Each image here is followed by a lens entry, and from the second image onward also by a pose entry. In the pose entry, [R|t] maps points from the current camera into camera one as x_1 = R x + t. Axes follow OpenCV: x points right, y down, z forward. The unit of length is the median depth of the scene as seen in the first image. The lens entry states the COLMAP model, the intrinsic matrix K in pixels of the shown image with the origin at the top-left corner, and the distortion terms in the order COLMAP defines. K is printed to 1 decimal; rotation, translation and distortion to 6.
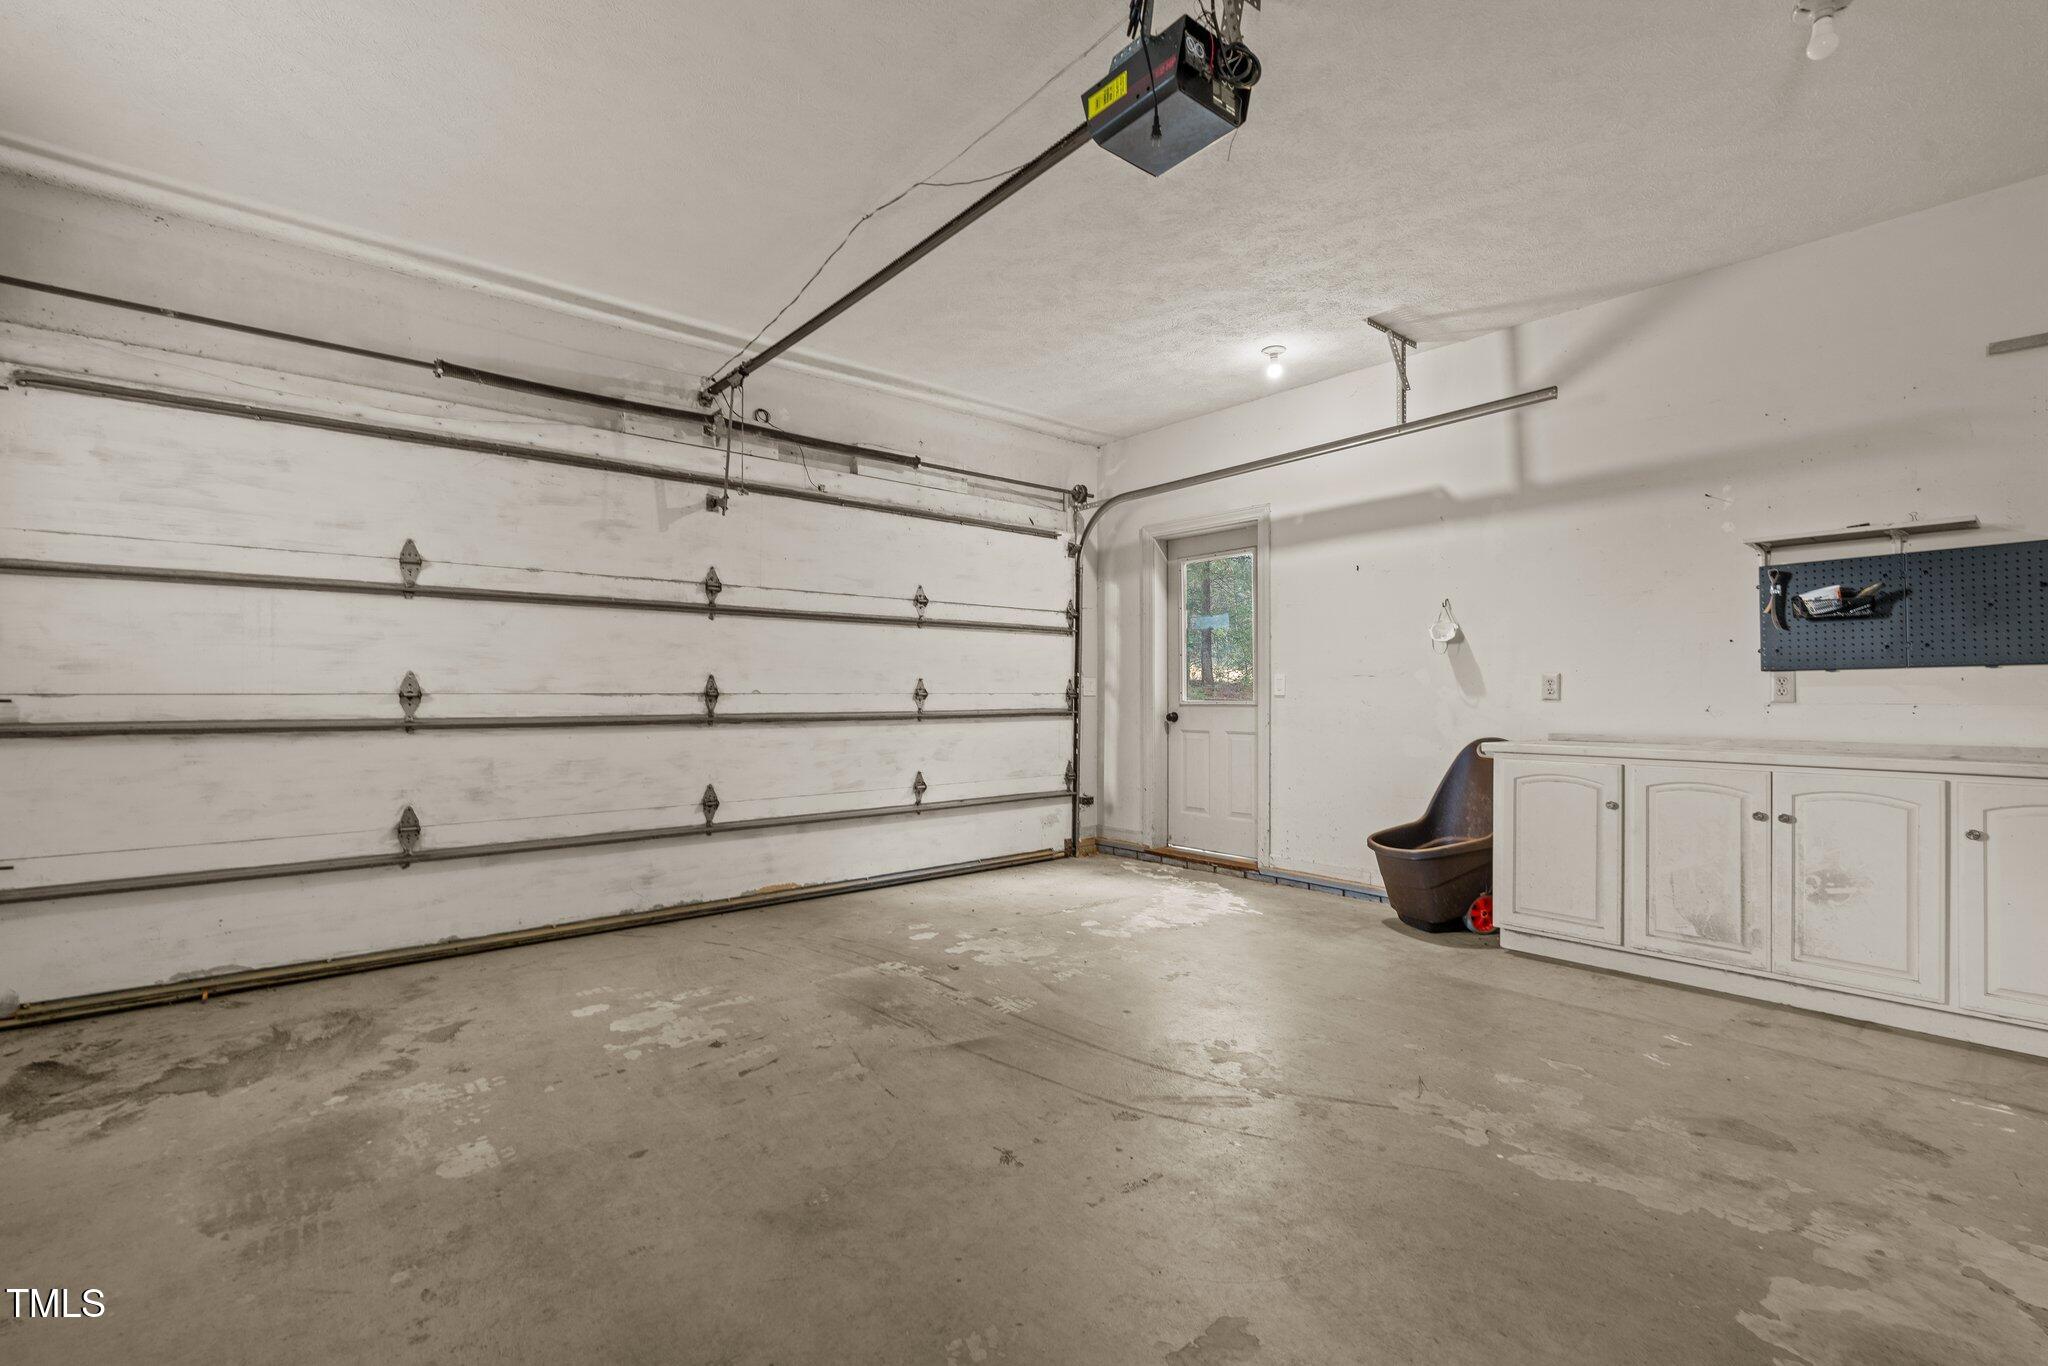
lens RADIAL K [[918.2, 0, 1013.2], [0, 918.2, 689.3], [0, 0, 1]] dist [-0.013114, 0.002036]
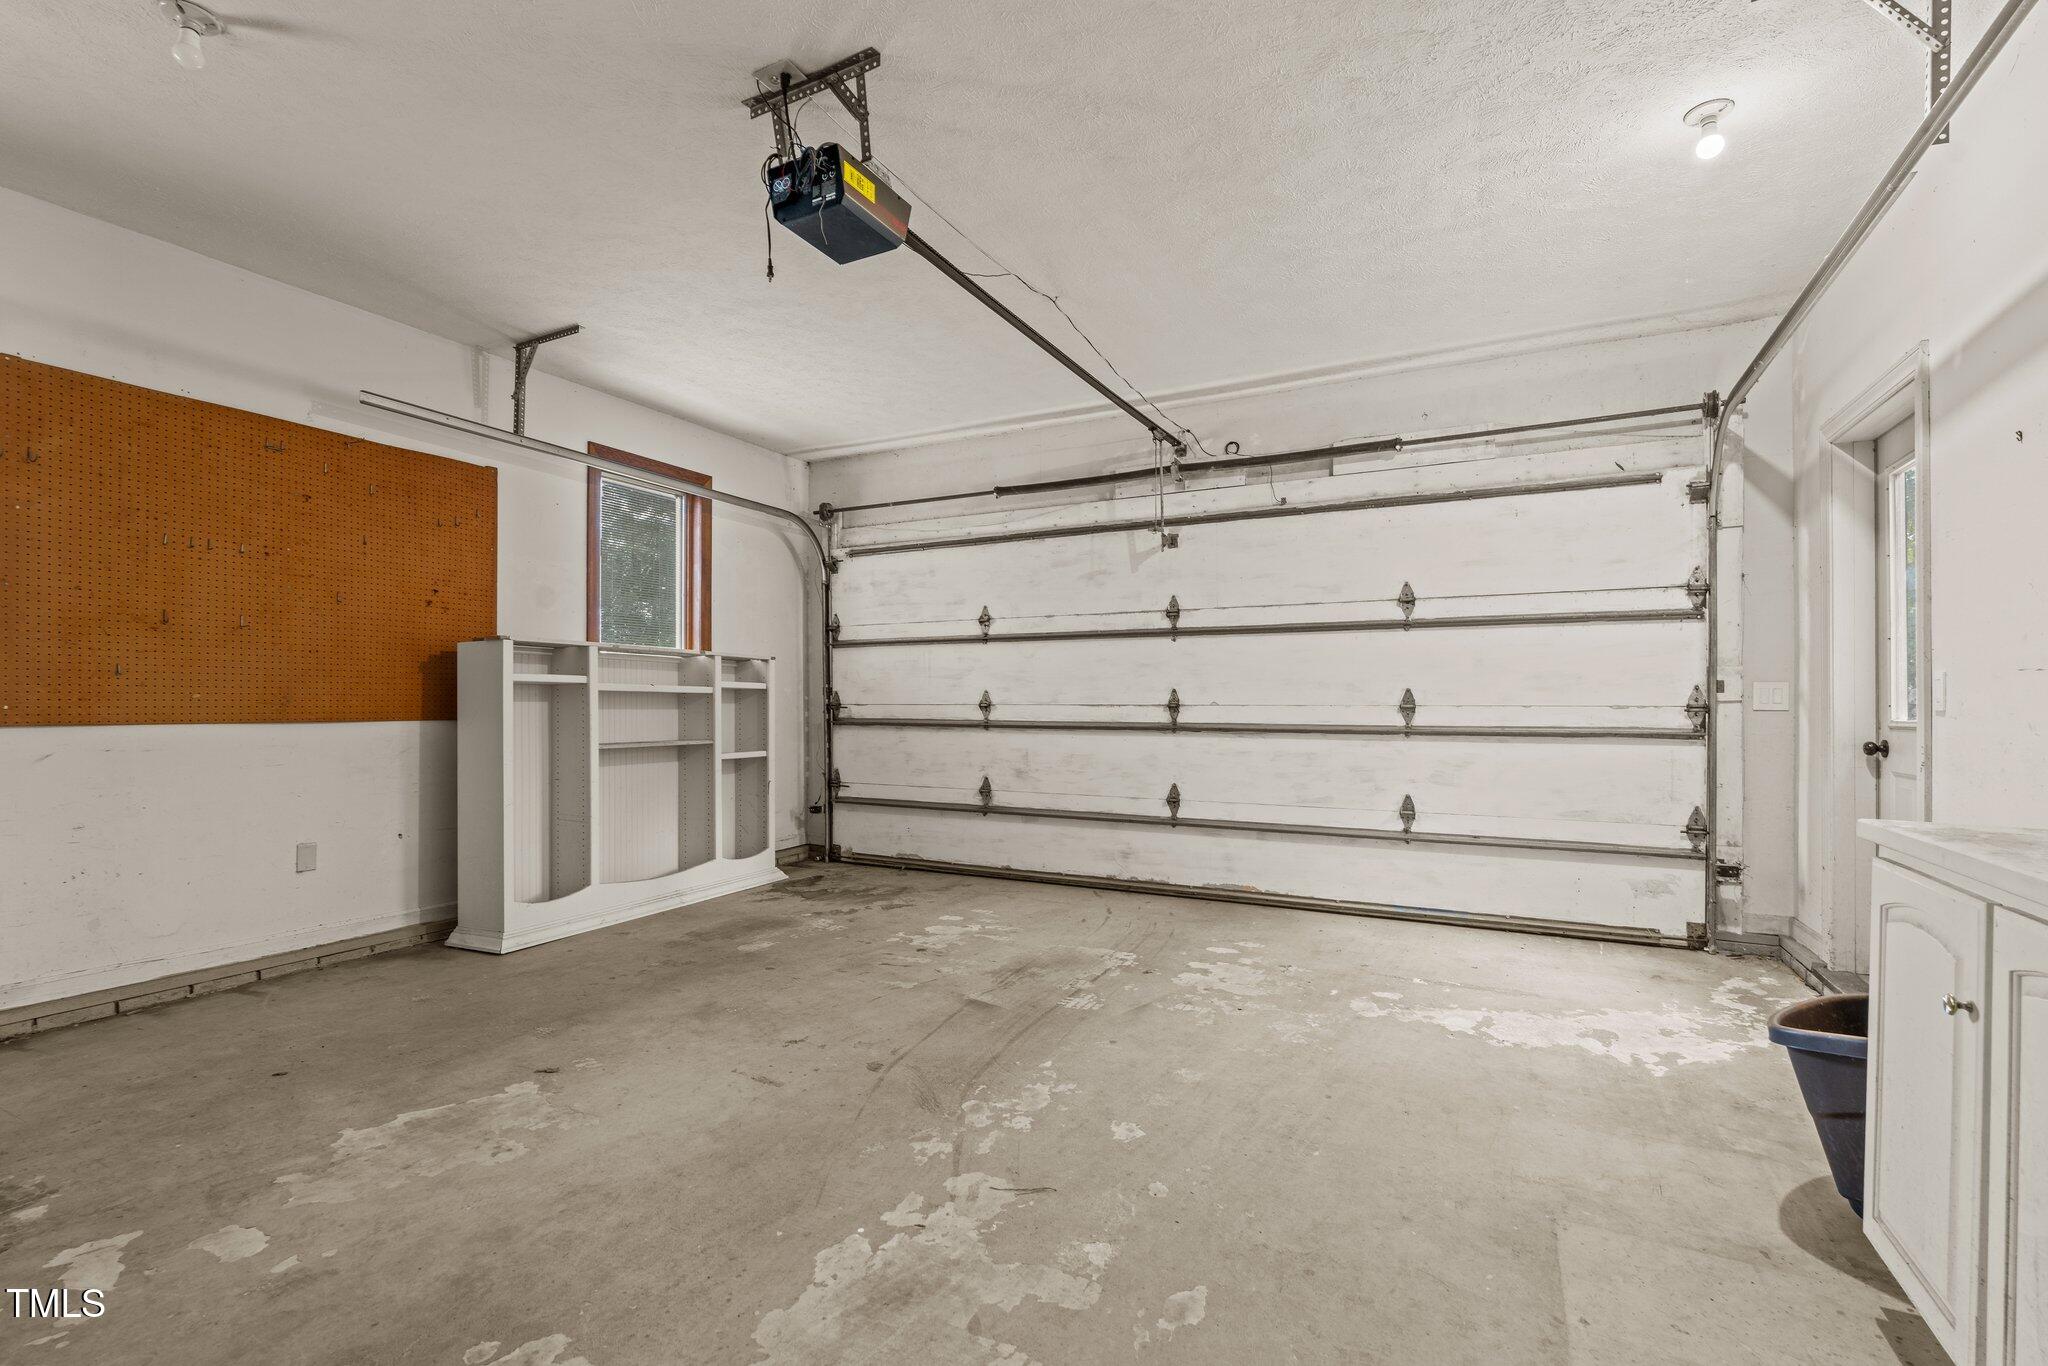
lens RADIAL K [[918.2, 0, 1008.4], [0, 918.2, 694.7], [0, 0, 1]] dist [-0.013114, 0.002036]
pose [[0.353641, -0.008413, -0.935343, 0.713009], [0.002164, 0.999964, -0.008176, 0.000754], [0.935379, 0.000867, 0.353646, 0.413252]]
